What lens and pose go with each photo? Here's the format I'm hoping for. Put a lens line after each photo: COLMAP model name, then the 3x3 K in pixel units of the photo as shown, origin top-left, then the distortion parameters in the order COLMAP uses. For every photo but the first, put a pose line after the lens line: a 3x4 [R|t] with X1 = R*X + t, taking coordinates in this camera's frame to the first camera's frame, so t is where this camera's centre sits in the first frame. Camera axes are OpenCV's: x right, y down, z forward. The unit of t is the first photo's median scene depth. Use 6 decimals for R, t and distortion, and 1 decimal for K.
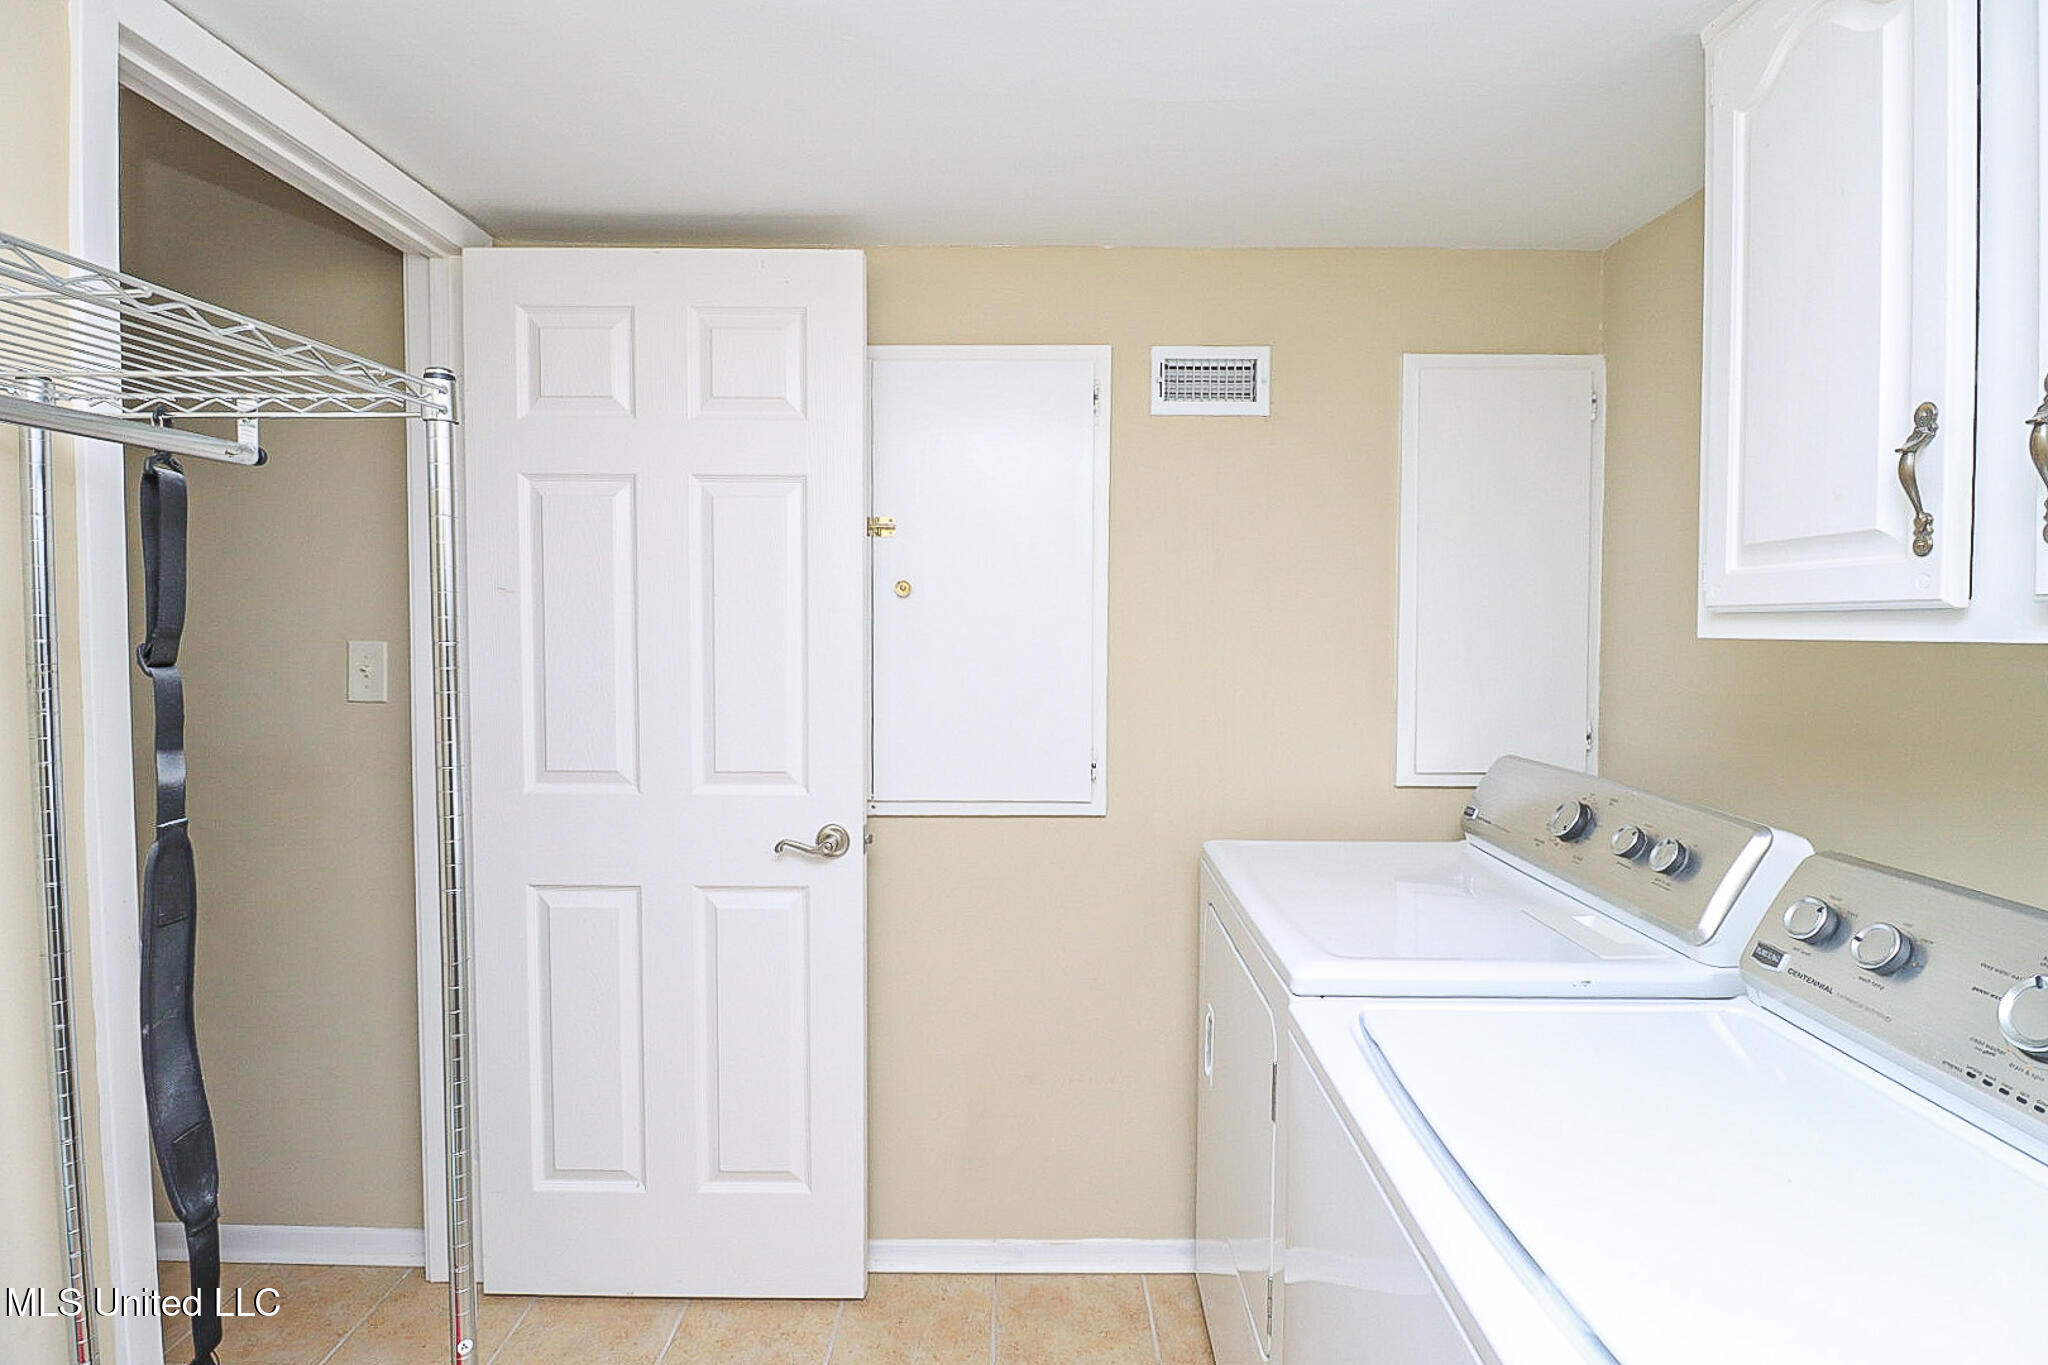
lens RADIAL K [[980.5, 0, 1024.4], [0, 980.5, 679.2], [0, 0, 1]] dist [-0.011344, -0.007519]
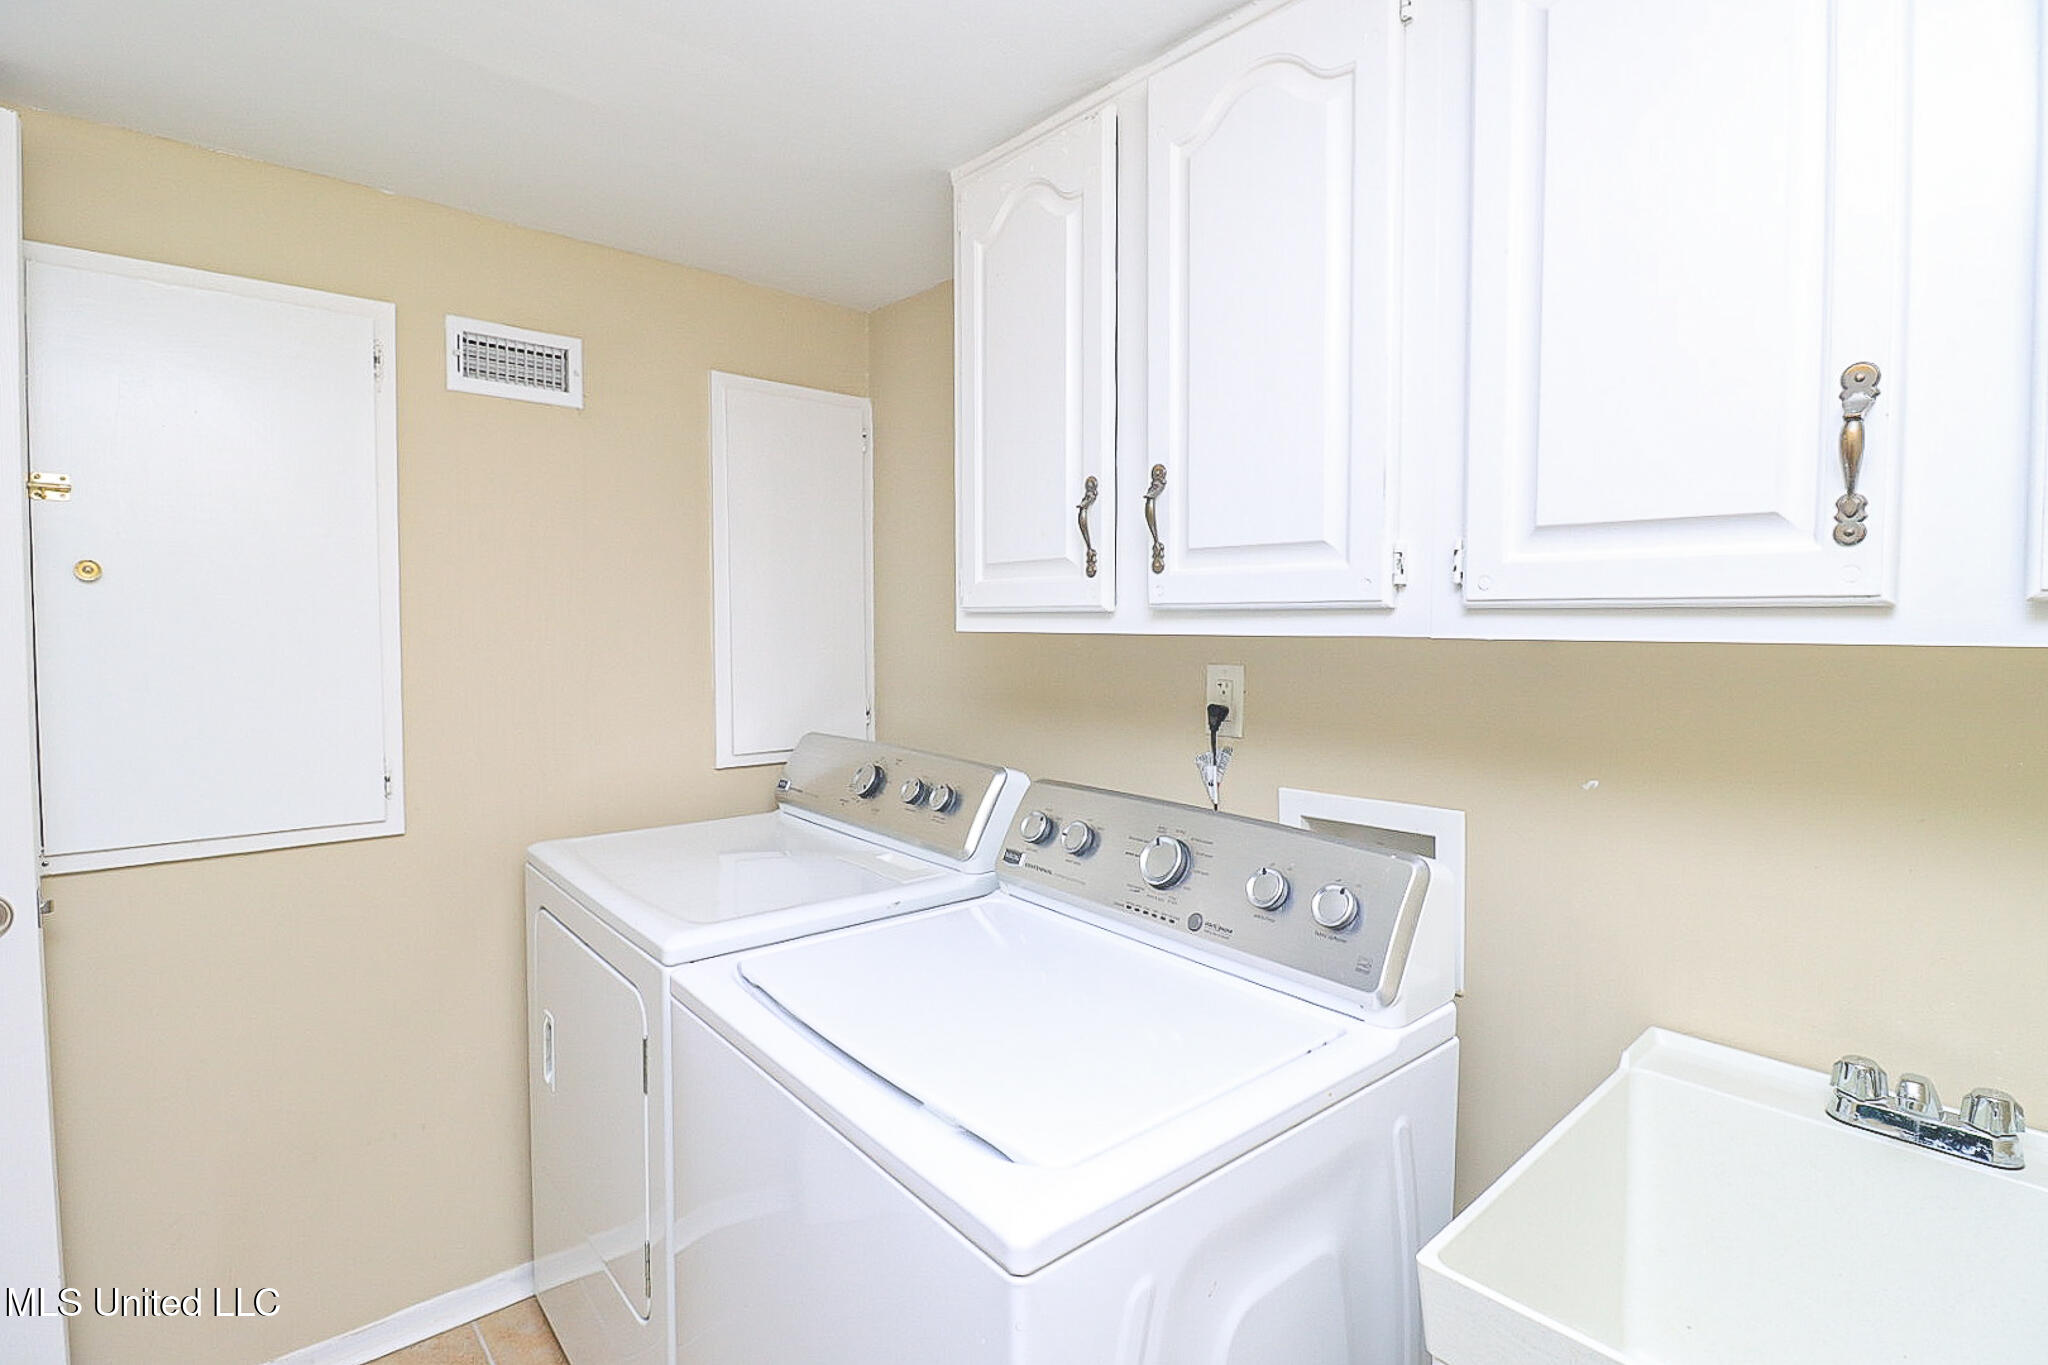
lens RADIAL K [[980.5, 0, 1026.4], [0, 980.5, 692.3], [0, 0, 1]] dist [-0.011344, -0.007519]
pose [[0.740446, -0.045301, 0.670587, -0.098979], [0.031632, 0.998969, 0.032558, 0.000198], [-0.671371, -0.002896, 0.741116, -0.041025]]
